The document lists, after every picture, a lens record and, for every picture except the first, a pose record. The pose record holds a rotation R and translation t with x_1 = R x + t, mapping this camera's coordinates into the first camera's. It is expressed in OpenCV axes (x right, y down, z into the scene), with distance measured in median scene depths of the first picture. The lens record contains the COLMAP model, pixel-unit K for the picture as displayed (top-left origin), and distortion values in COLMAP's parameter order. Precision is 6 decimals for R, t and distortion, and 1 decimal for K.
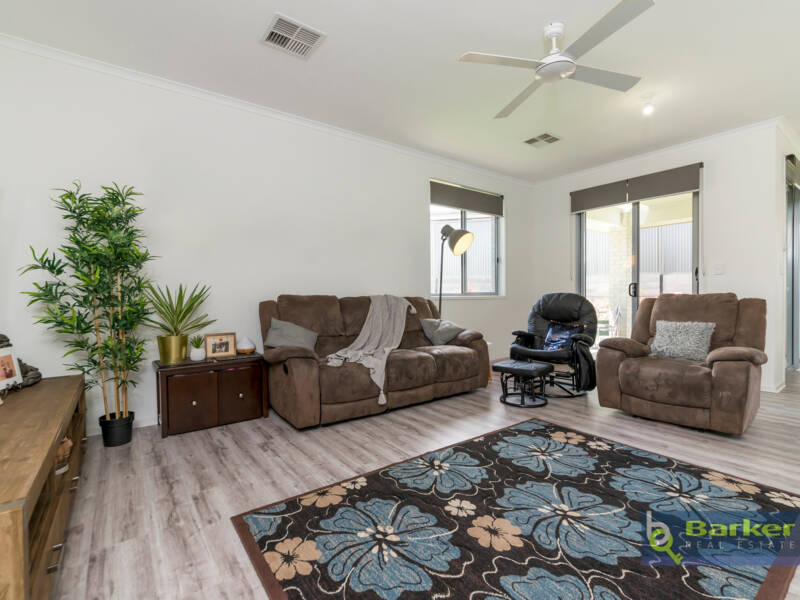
lens RADIAL K [[381.9, 0, 400.0], [0, 381.9, 300.0], [0, 0, 1]] dist [0.011663, -0.000280]
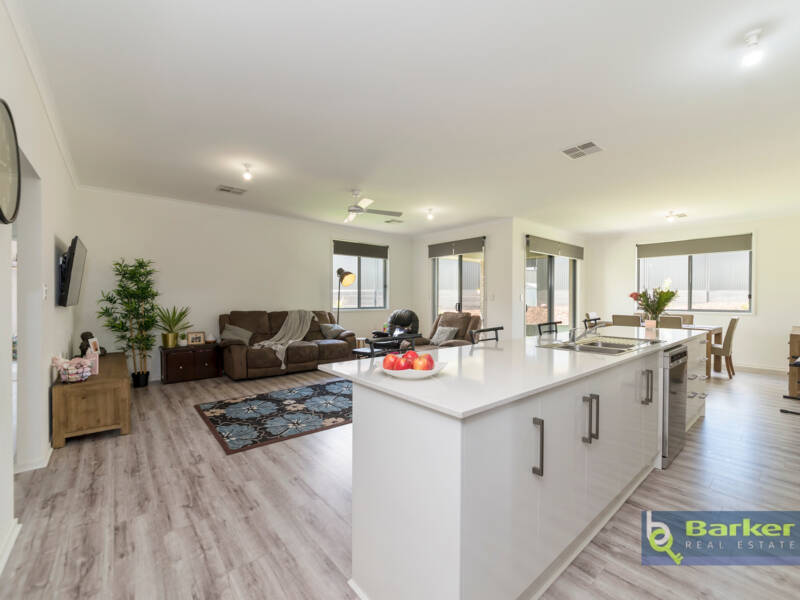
lens RADIAL K [[342.4, 0, 405.4], [0, 342.4, 300.1], [0, 0, 1]] dist [0.000584, 0.000135]
pose [[0.997419, 0.010827, 0.070975, 0.477284], [-0.010382, 0.999924, -0.006632, -0.076058], [-0.071042, 0.005878, 0.997456, -0.824331]]
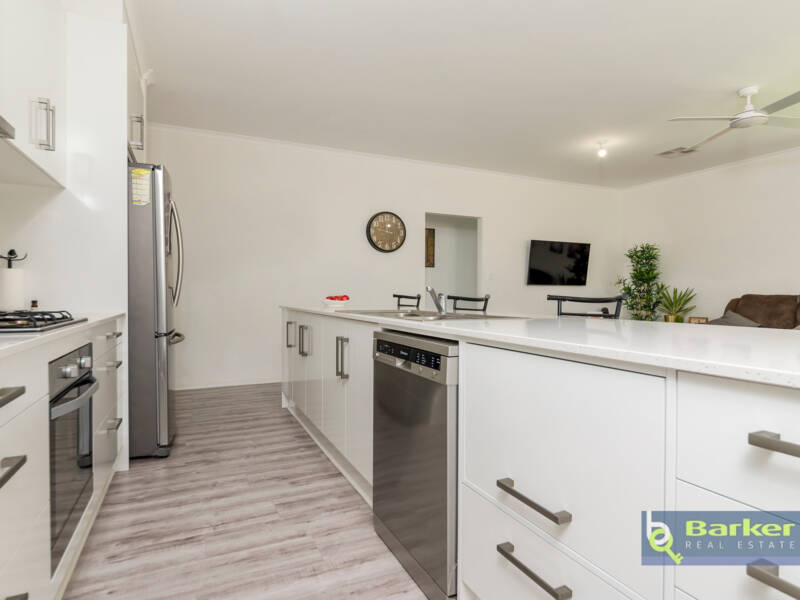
lens RADIAL K [[437.6, 0, 400.0], [0, 437.6, 300.0], [0, 0, 1]] dist [-0.000496, -0.000080]
pose [[-0.189356, 0.019918, -0.981706, 1.772896], [-0.008124, 0.999728, 0.021851, -0.020239], [0.981875, 0.012113, -0.189143, 0.113112]]
